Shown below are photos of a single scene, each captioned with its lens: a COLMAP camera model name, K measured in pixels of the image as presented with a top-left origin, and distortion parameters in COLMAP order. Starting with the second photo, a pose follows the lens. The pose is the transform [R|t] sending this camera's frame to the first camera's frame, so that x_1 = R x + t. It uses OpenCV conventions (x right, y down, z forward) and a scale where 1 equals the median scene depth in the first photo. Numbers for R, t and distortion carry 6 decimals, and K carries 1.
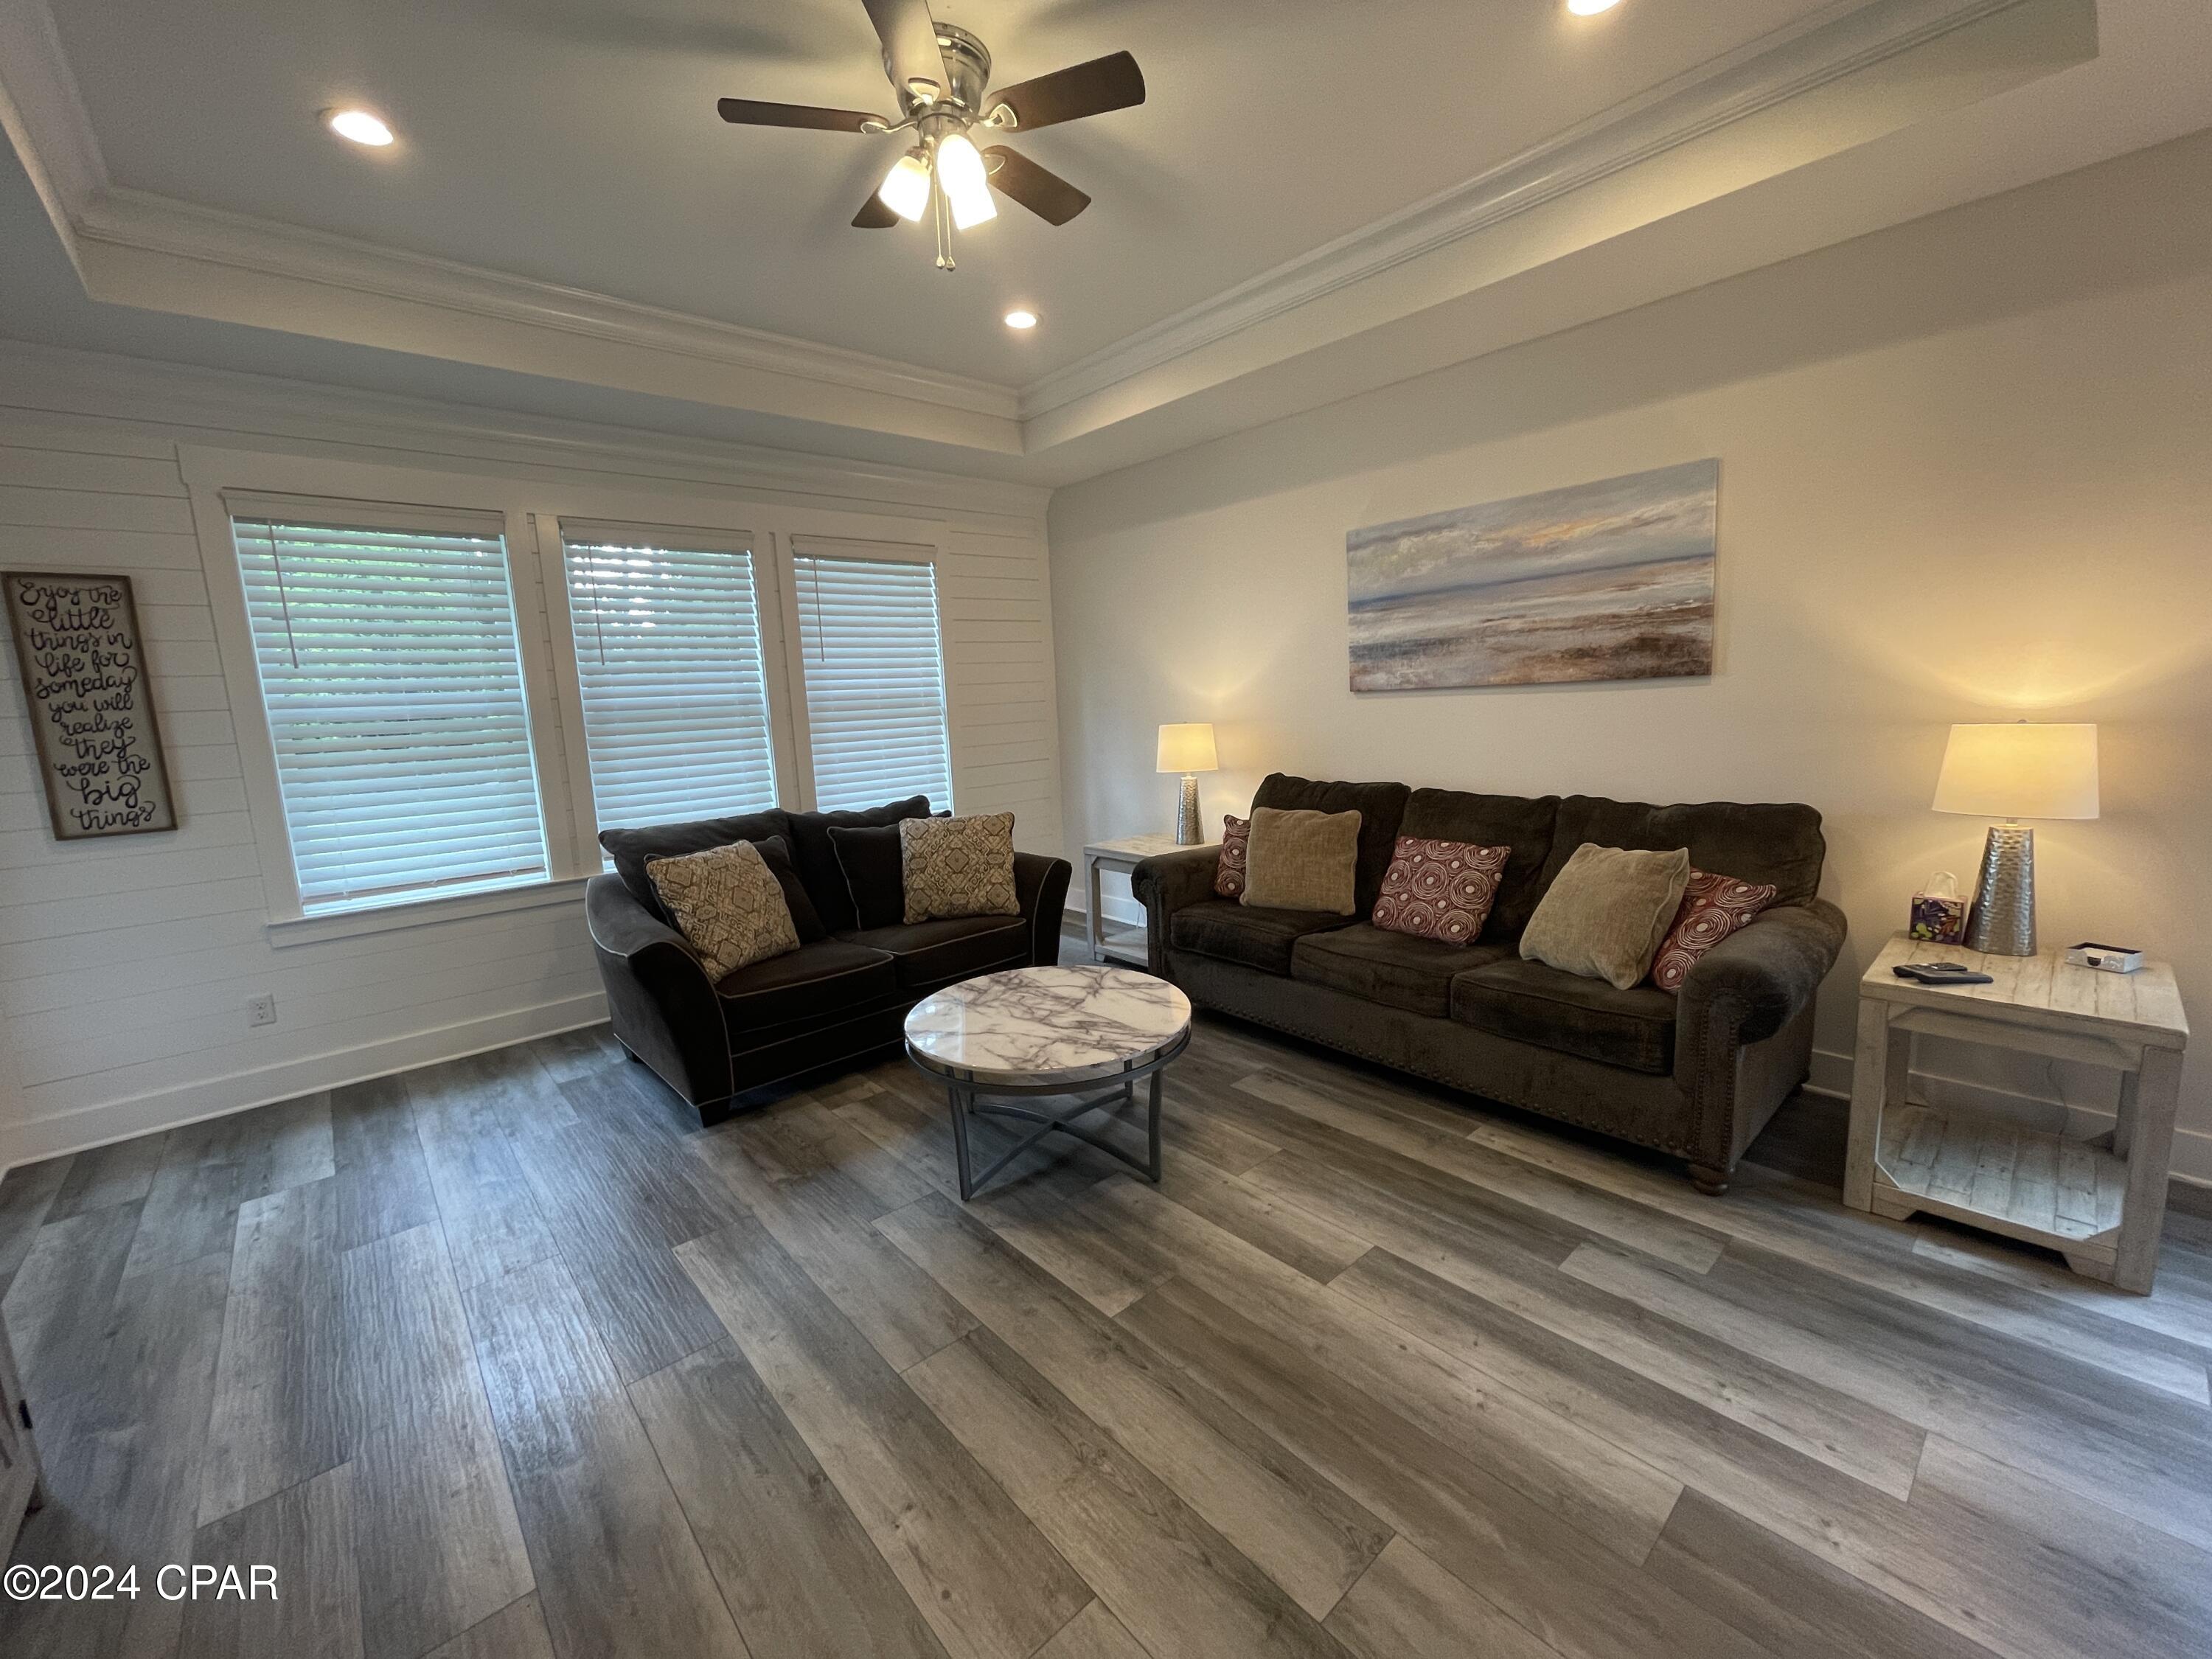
lens RADIAL K [[896.5, 0, 1101.4], [0, 896.5, 827.6], [0, 0, 1]] dist [-0.002663, -0.000492]
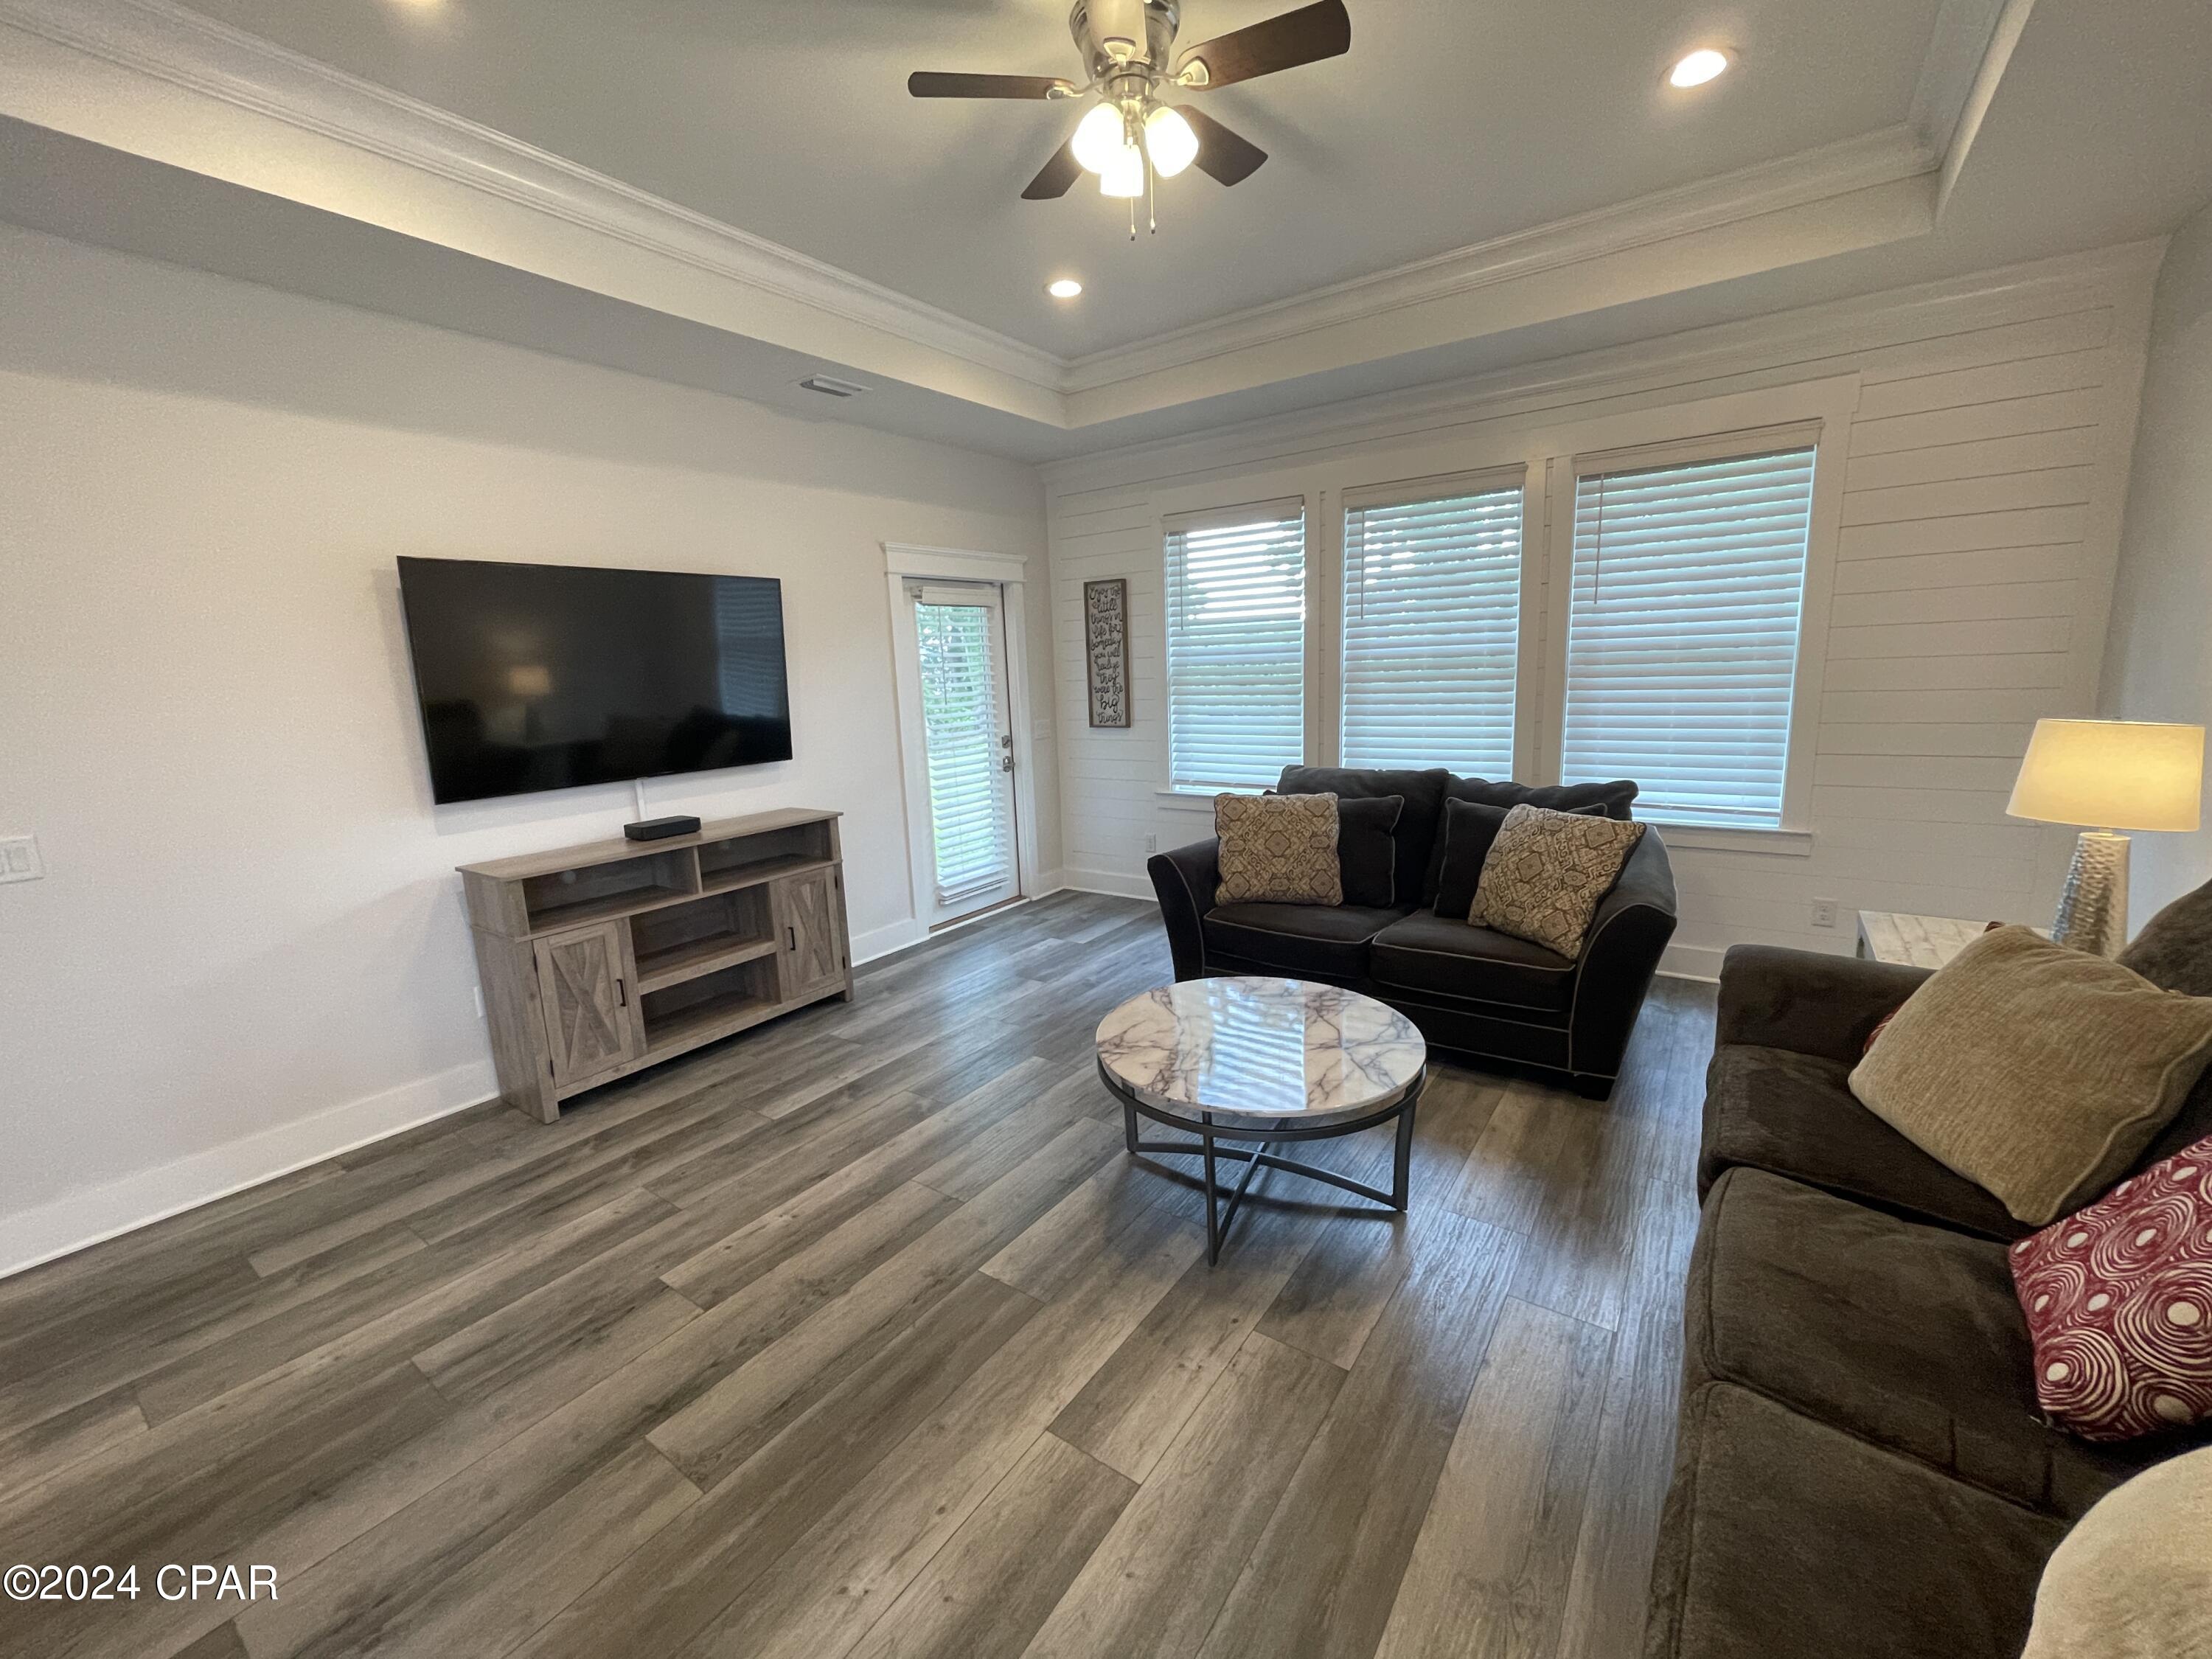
lens RADIAL K [[894.3, 0, 1102.1], [0, 894.3, 825.5], [0, 0, 1]] dist [0.000749, 0.000037]
pose [[0.228276, 0.207598, -0.951206, 0.608491], [-0.118382, 0.975672, 0.184527, -0.122639], [0.966373, 0.070482, 0.247298, 0.530771]]
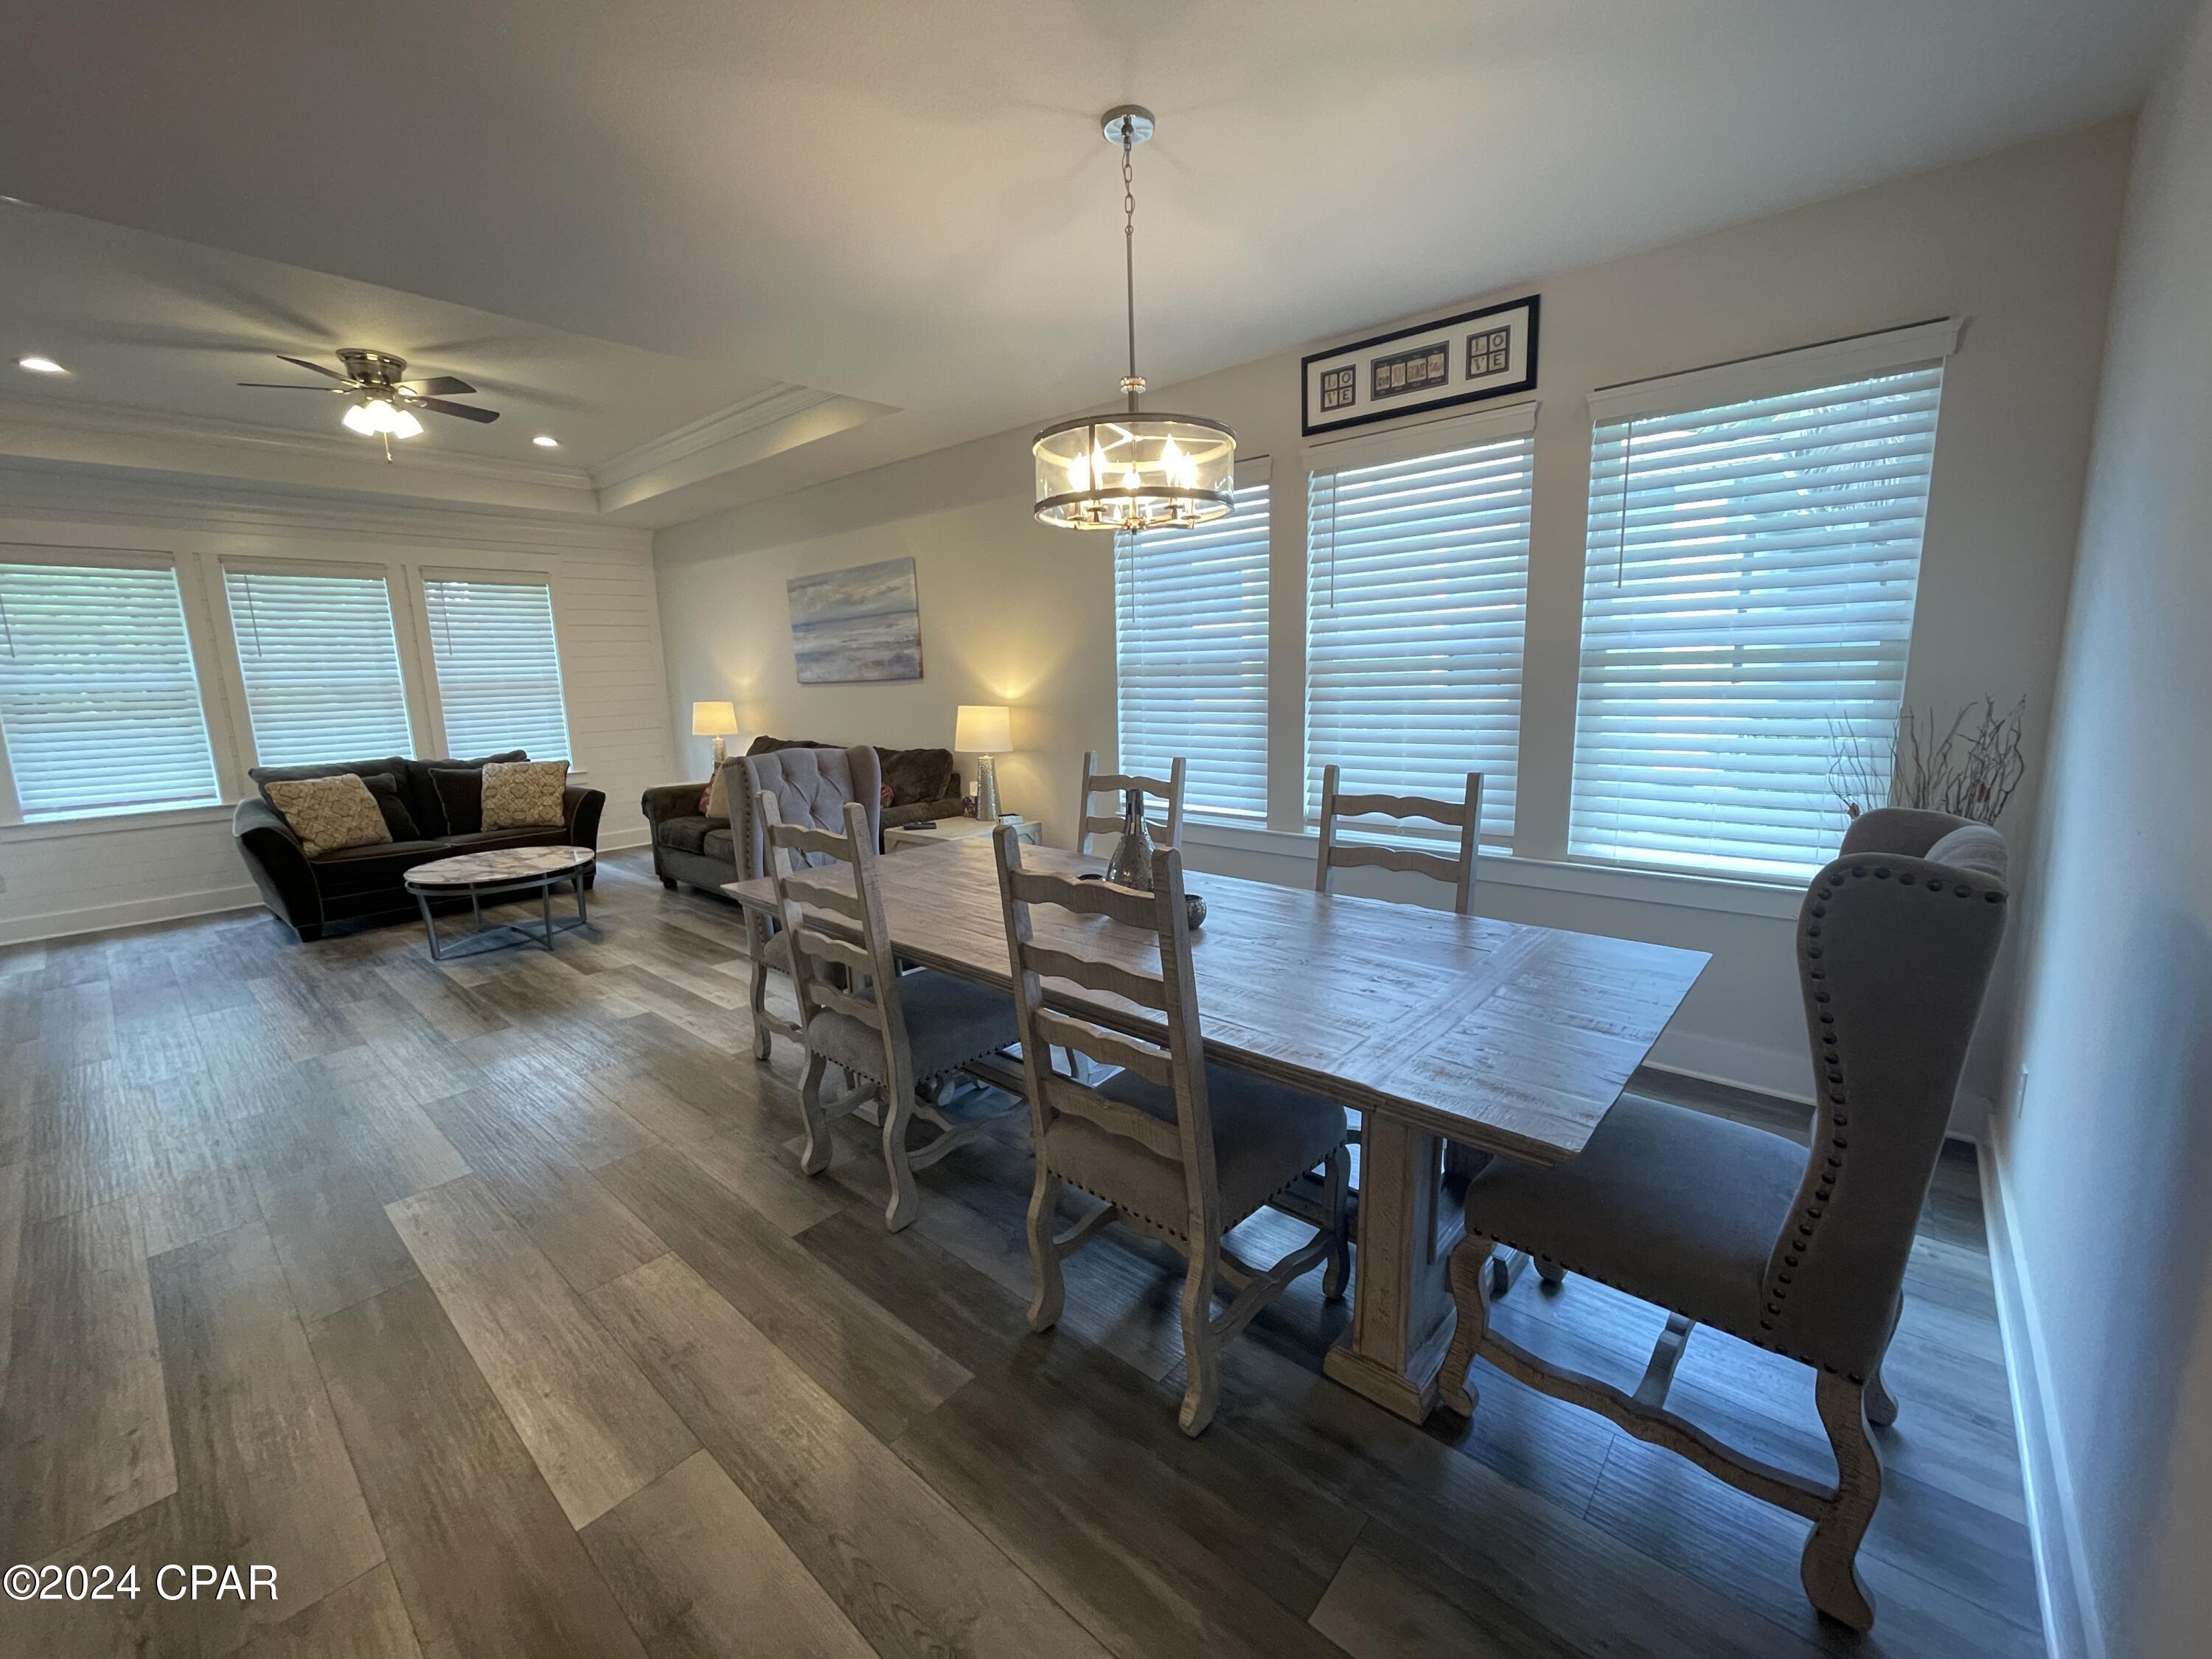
lens RADIAL K [[899.2, 0, 1100.8], [0, 899.2, 825.8], [0, 0, 1]] dist [-0.000881, 0.000402]
pose [[0.991927, -0.004891, 0.126712, 0.761406], [0.002934, 0.999874, 0.015626, 0.092427], [-0.126772, -0.015128, 0.991816, -0.779314]]
